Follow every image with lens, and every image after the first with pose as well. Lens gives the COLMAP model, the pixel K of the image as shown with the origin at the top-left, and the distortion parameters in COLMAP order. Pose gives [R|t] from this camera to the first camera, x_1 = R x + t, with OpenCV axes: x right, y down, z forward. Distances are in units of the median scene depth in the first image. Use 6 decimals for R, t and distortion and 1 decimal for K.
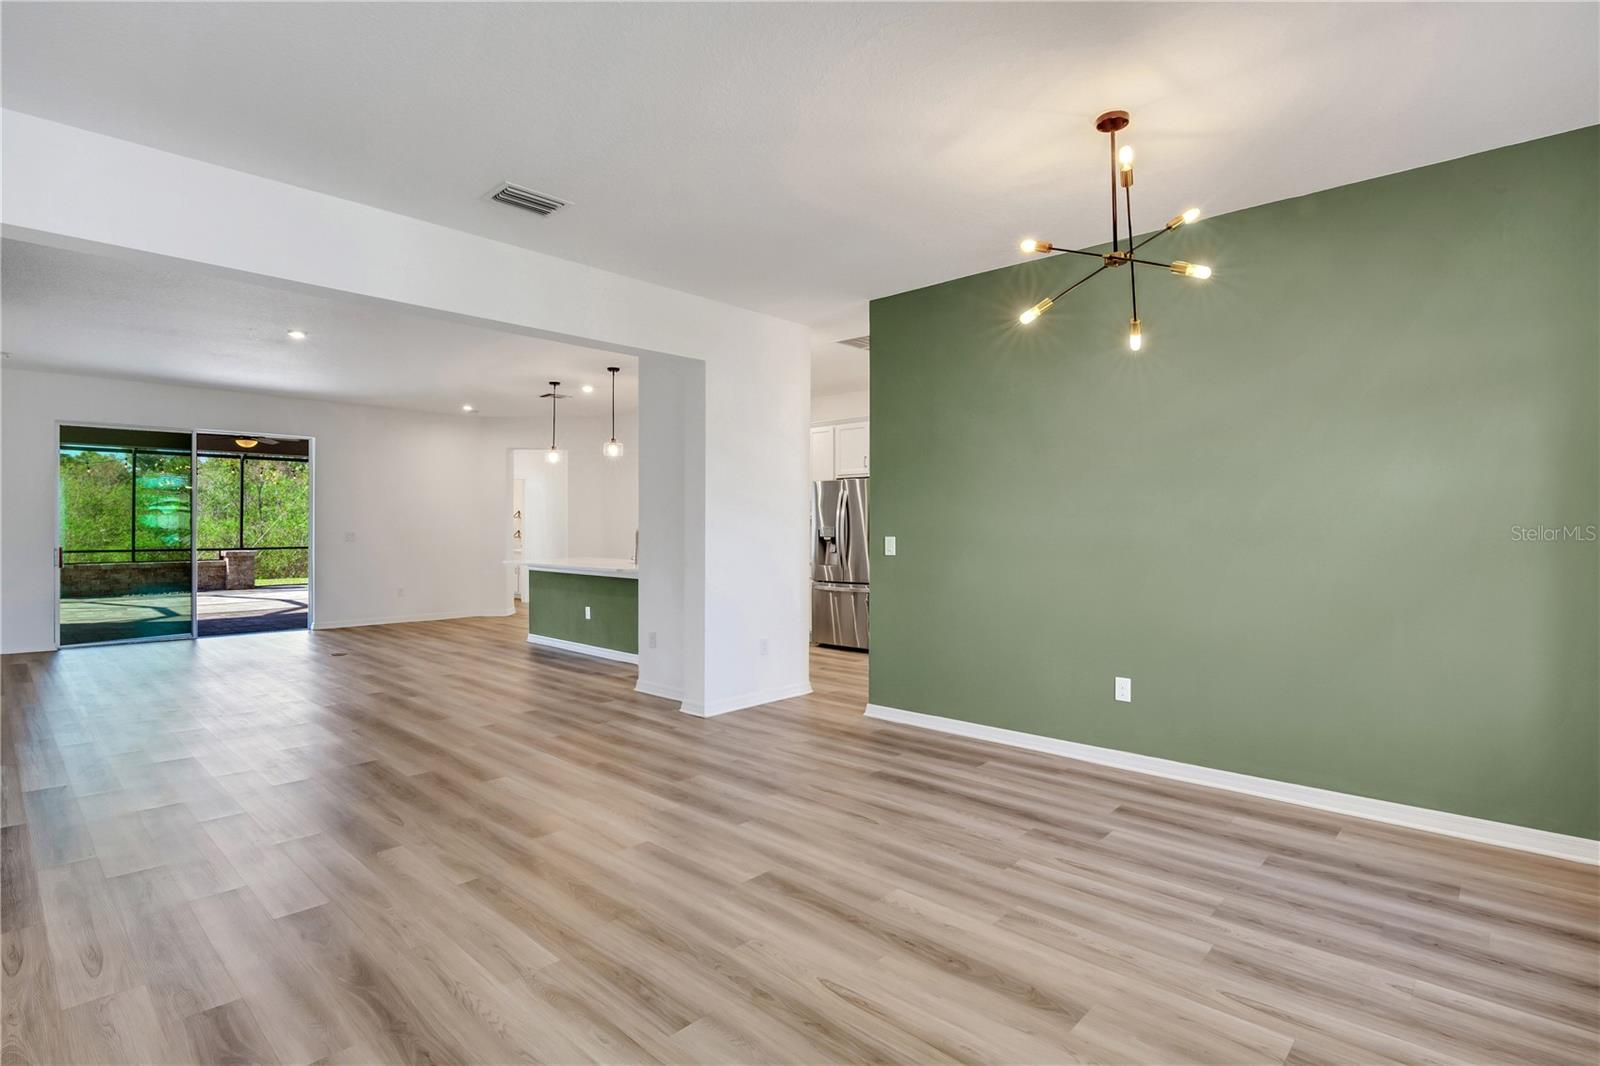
lens RADIAL K [[783.8, 0, 793.5], [0, 783.8, 533.2], [0, 0, 1]] dist [-0.023129, 0.000685]
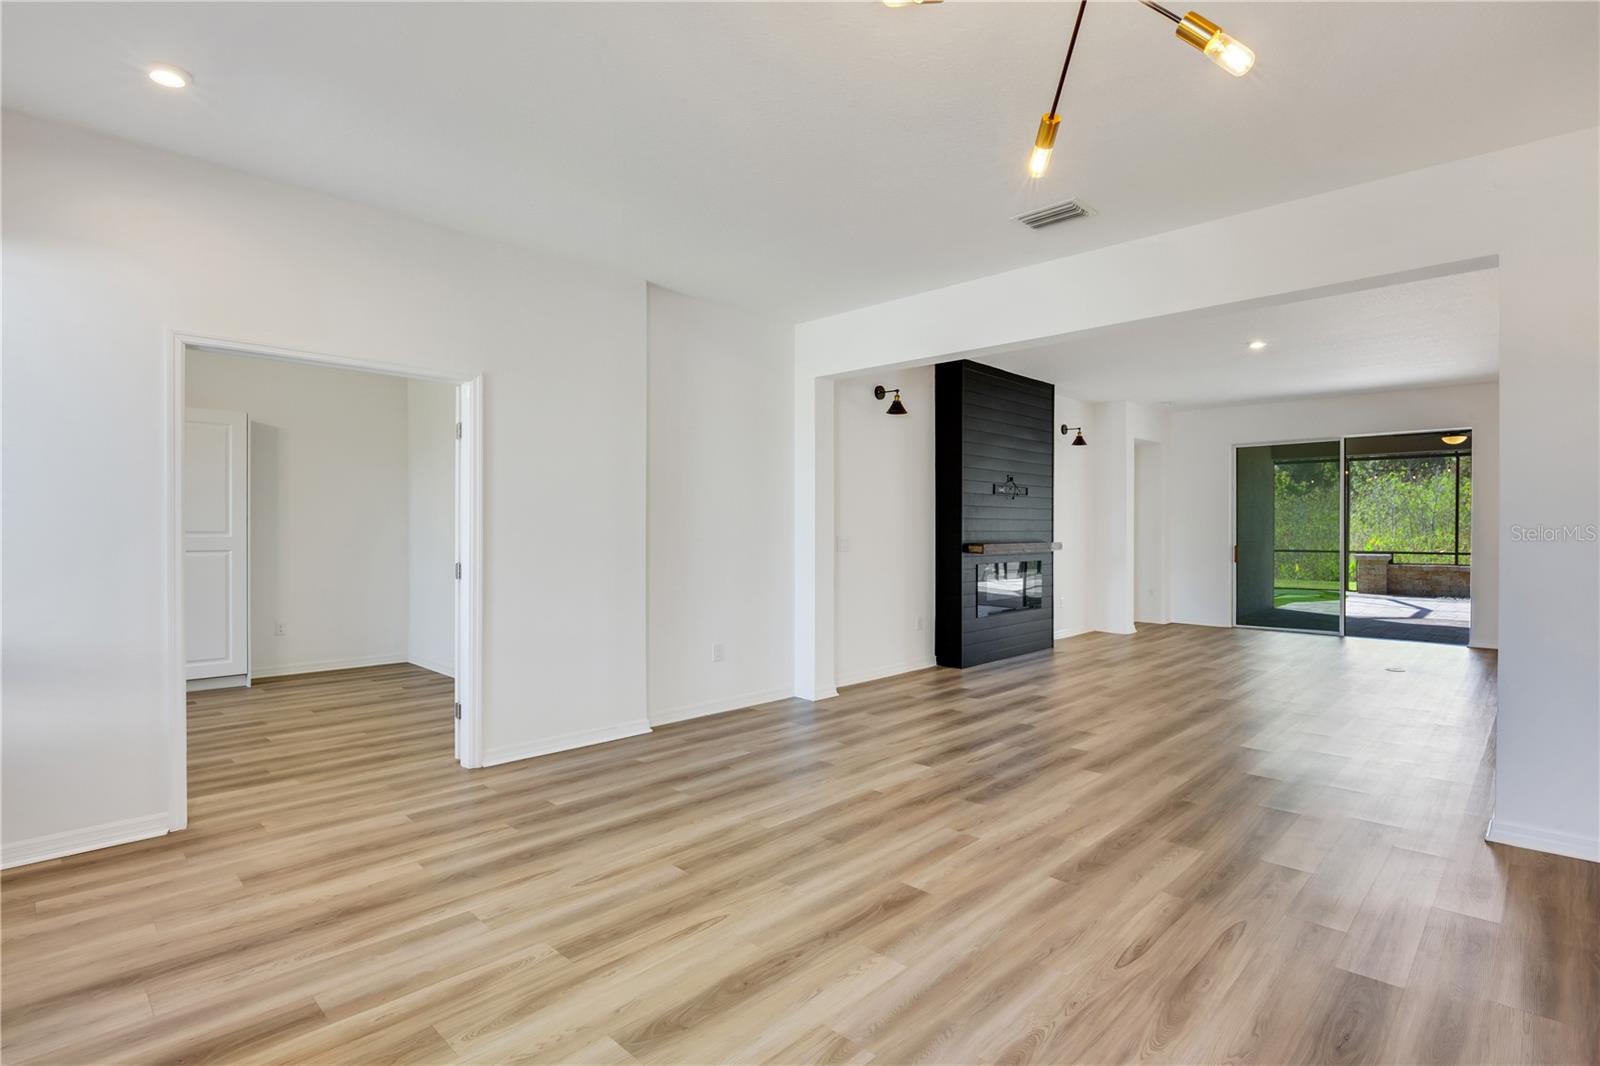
lens RADIAL K [[783.8, 0, 787.0], [0, 783.8, 533.1], [0, 0, 1]] dist [-0.023129, 0.000685]
pose [[-0.033889, 0.001655, -0.999424, 0.661840], [-0.006183, 0.999979, 0.001866, -0.002099], [0.999406, 0.006243, -0.033878, 0.619618]]
